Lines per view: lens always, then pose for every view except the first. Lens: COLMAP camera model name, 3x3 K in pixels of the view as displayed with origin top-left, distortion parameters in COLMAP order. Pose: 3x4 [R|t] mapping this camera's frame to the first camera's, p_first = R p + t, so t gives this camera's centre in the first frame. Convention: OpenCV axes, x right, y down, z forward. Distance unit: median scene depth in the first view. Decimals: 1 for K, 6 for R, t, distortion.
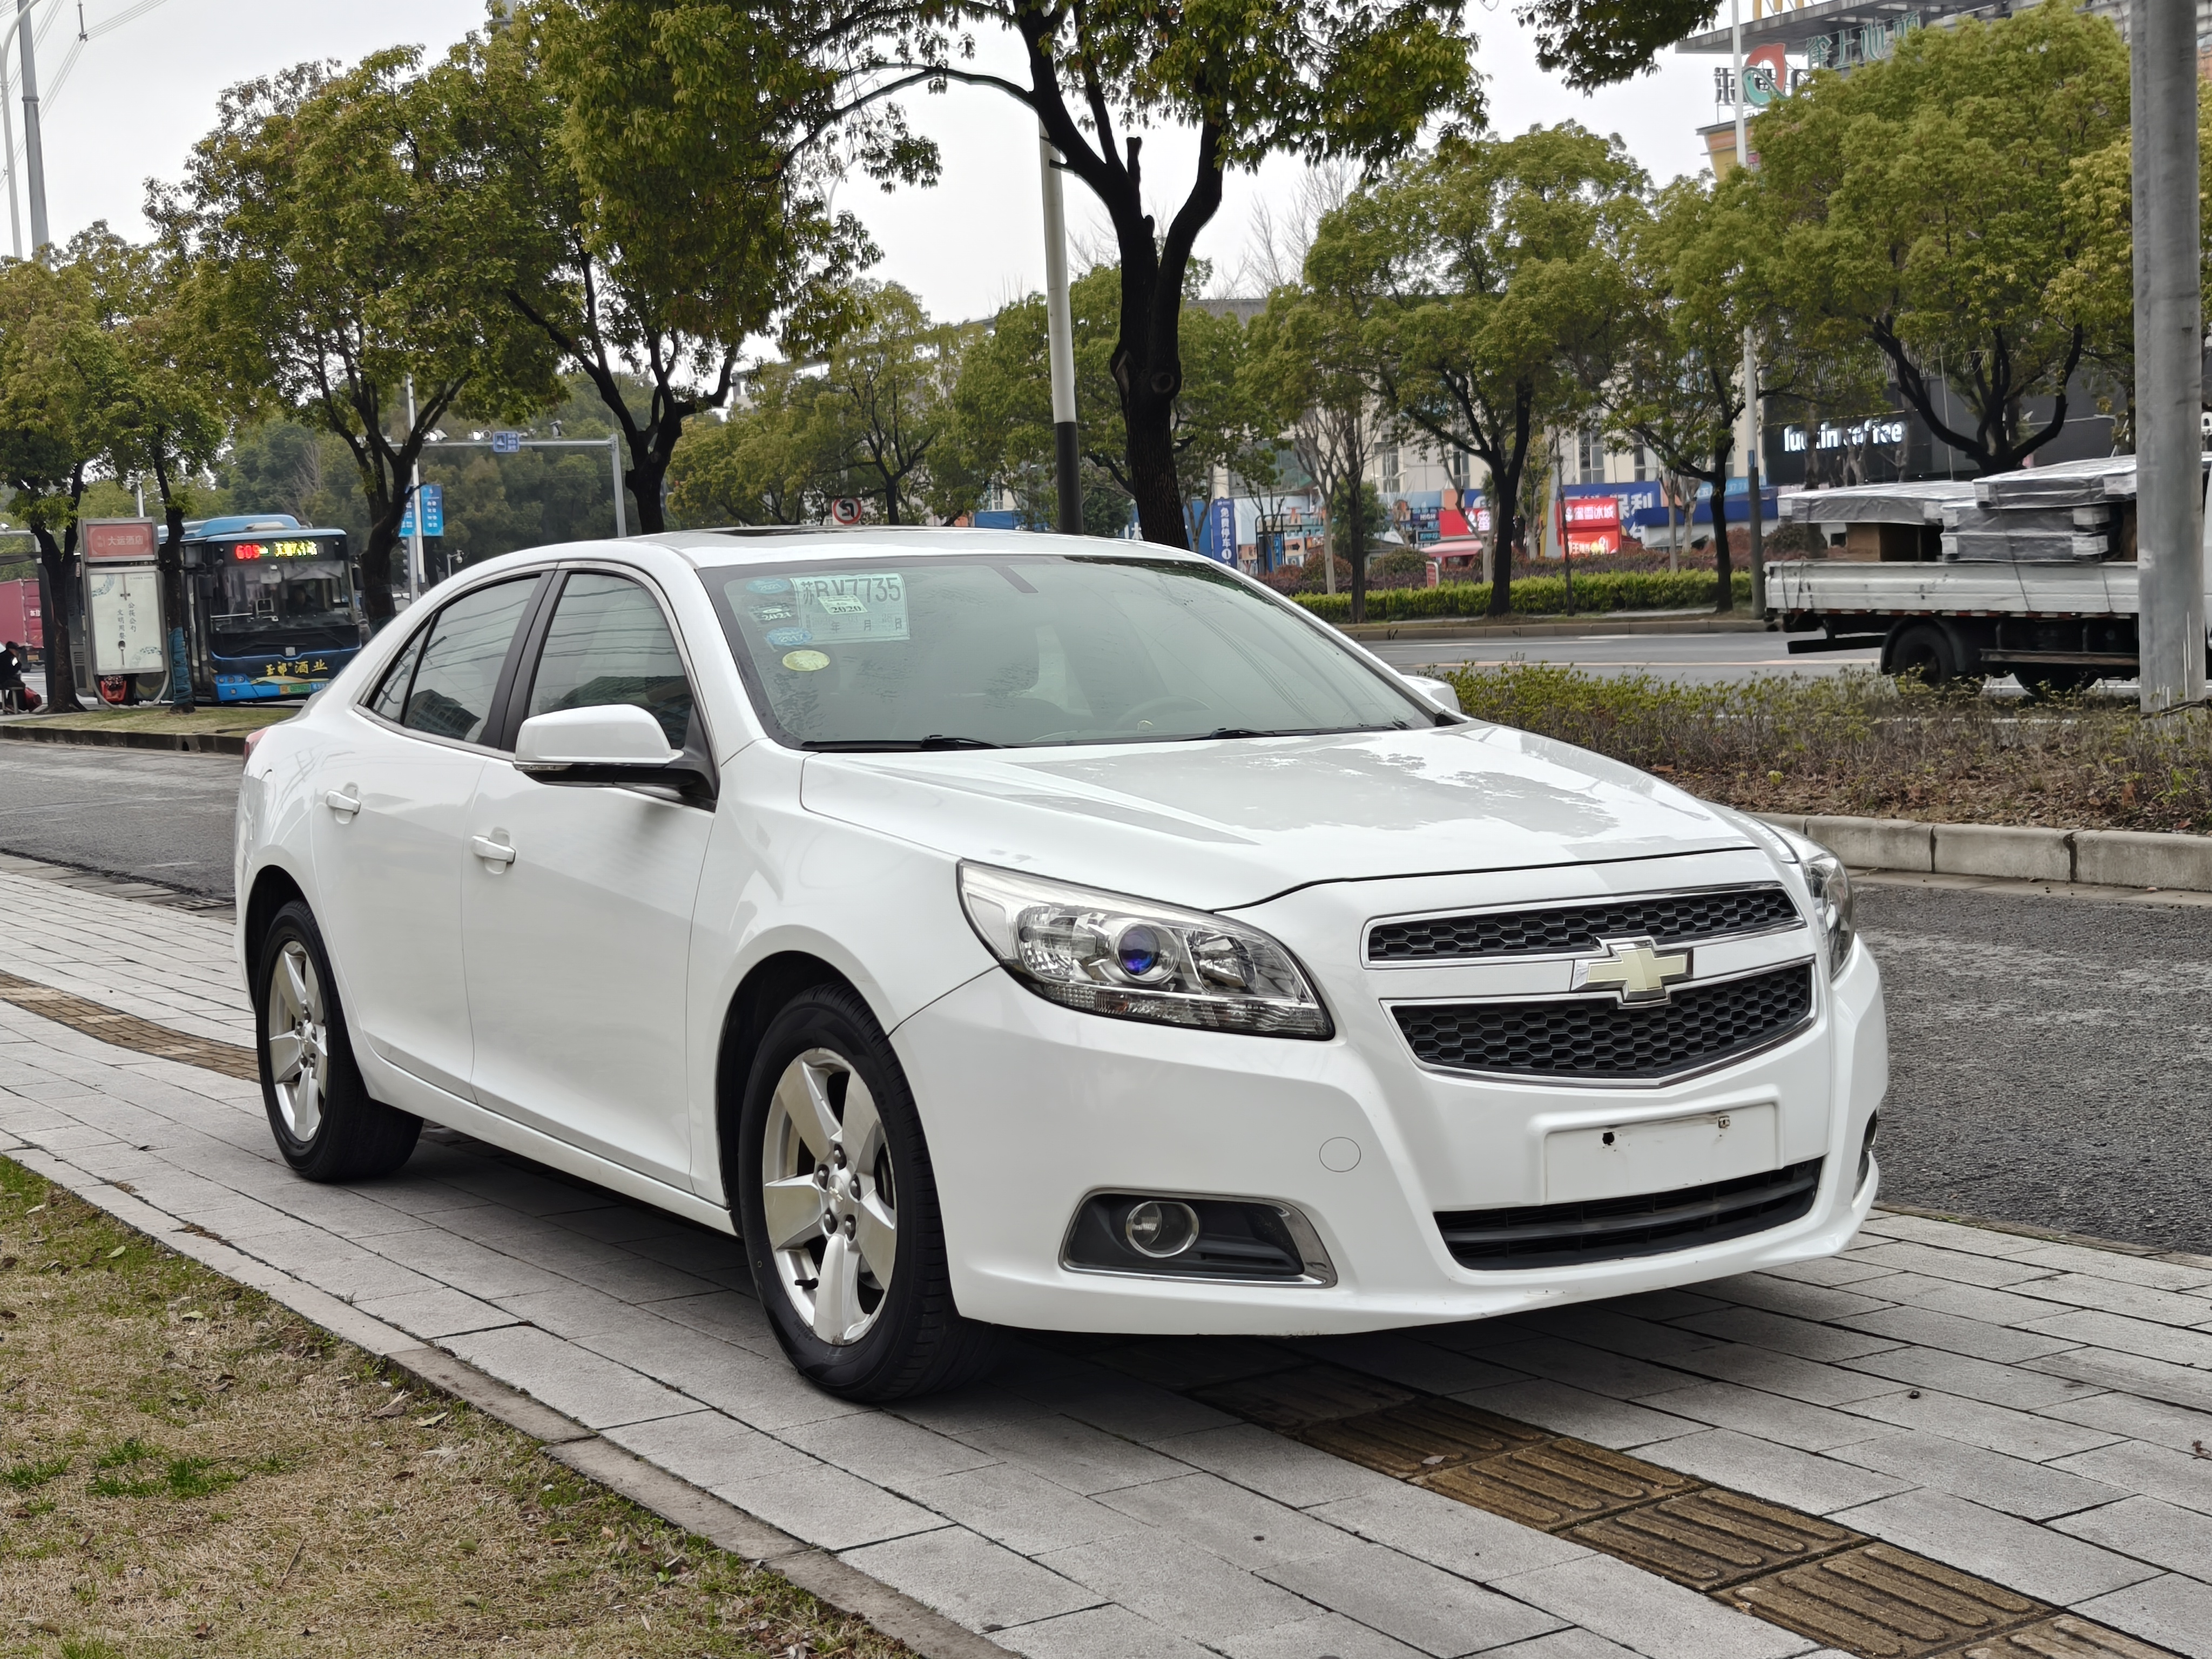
lens RADIAL K [[3045.5, 0, 1106.0], [0, 3045.5, 829.5], [0, 0, 1]] dist [0.155935, -0.644942]
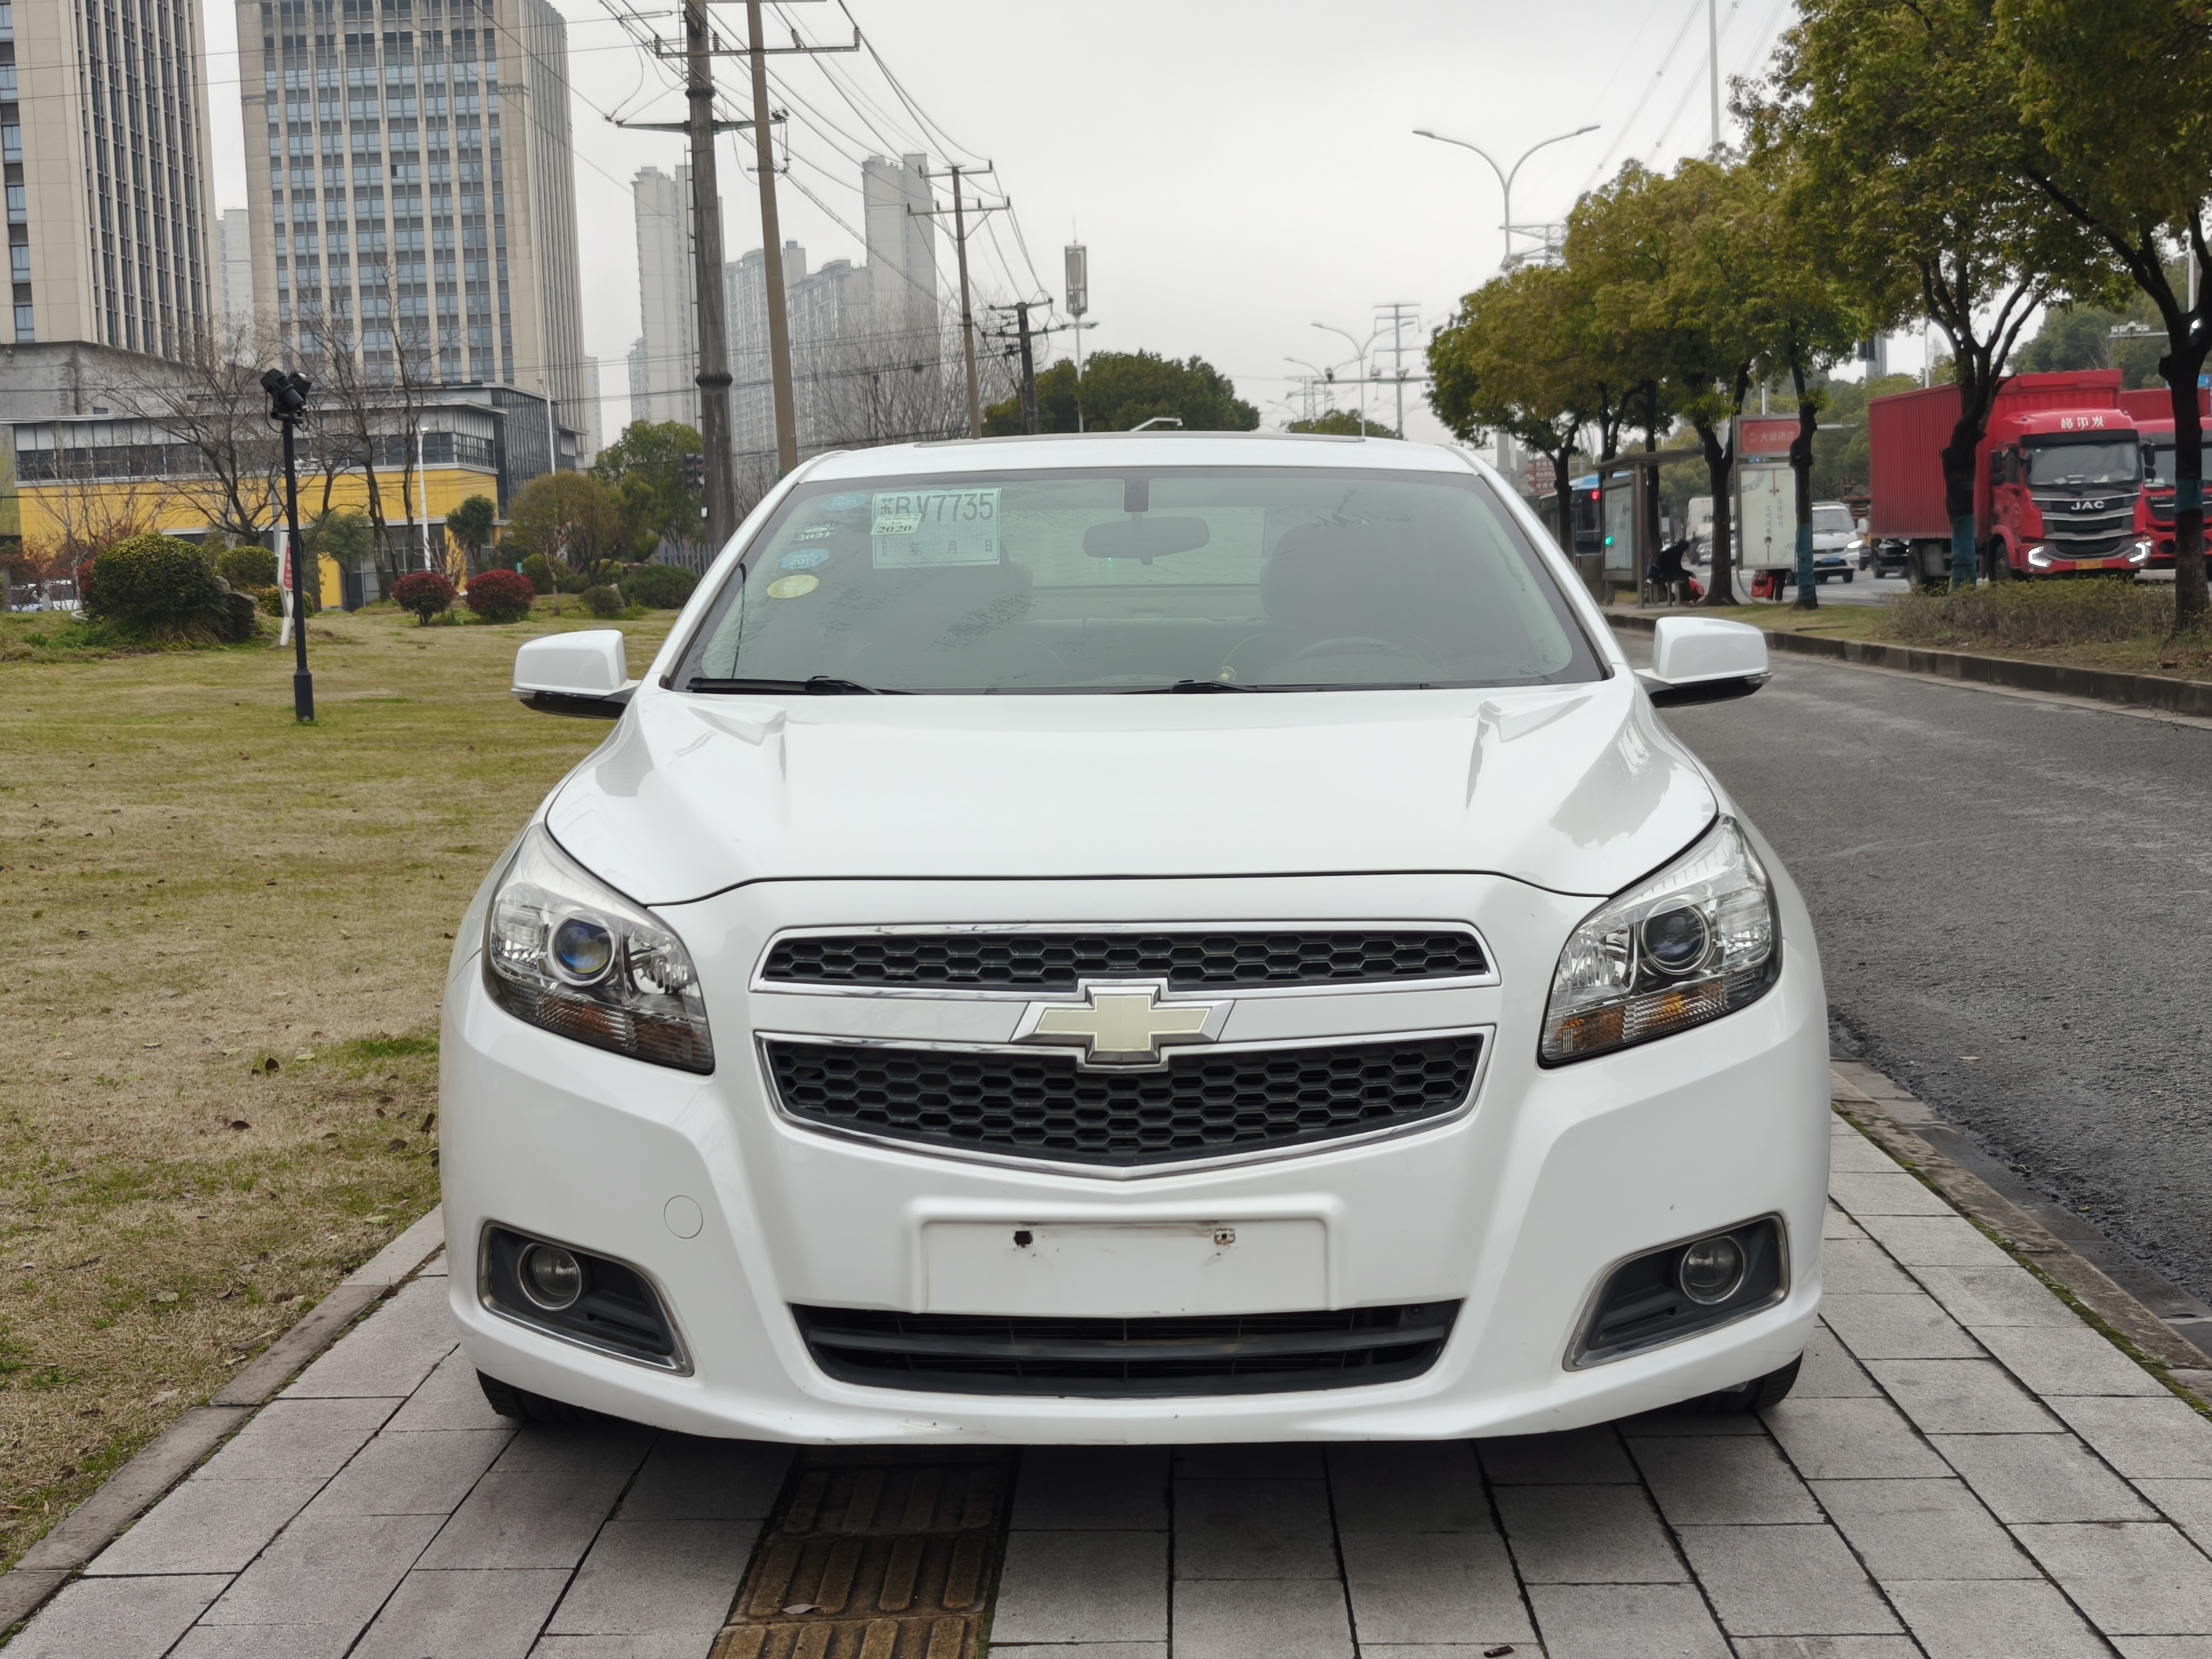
lens RADIAL K [[3045.5, 0, 1106.0], [0, 3045.5, 829.5], [0, 0, 1]] dist [0.155935, -0.644942]
pose [[0.835223, 0.062945, -0.546297, 0.577343], [-0.043969, 0.997891, 0.047754, -0.037858], [0.548151, -0.015865, 0.836229, 0.362538]]
